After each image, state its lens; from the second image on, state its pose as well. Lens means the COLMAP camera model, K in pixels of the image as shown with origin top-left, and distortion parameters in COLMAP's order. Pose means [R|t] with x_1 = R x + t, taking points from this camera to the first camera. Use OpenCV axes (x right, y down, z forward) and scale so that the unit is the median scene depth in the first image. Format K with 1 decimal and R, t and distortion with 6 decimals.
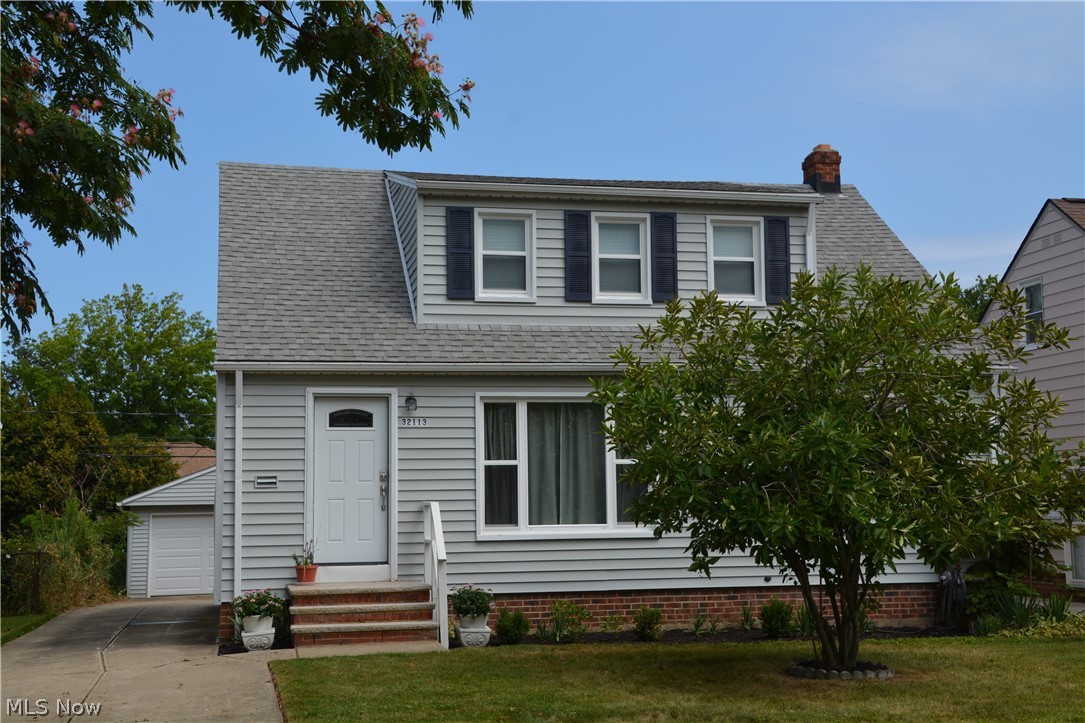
lens RADIAL K [[1431.6, 0, 542.5], [0, 1431.6, 361.5], [0, 0, 1]] dist [0.080648, 0.009251]
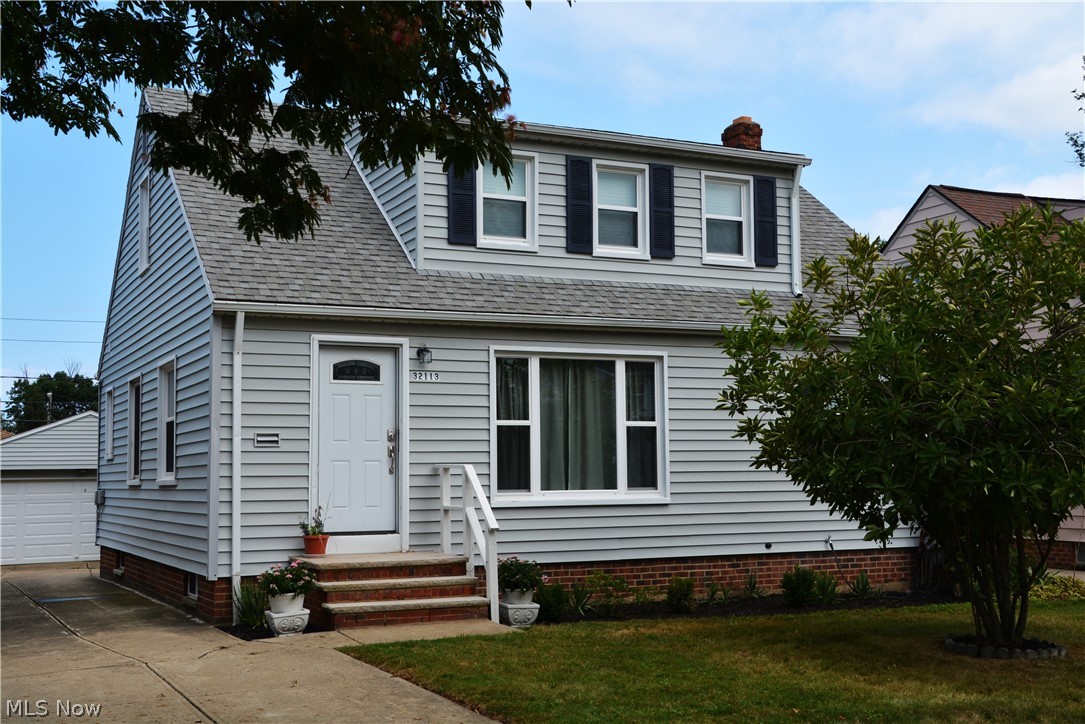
lens RADIAL K [[1303.9, 0, 542.5], [0, 1303.9, 362.0], [0, 0, 1]] dist [-0.002156, -0.004679]
pose [[0.973237, 0.024336, 0.228511, -0.202941], [-0.027480, 0.999566, 0.010587, 0.022235], [-0.228154, -0.016583, 0.973484, 0.181594]]
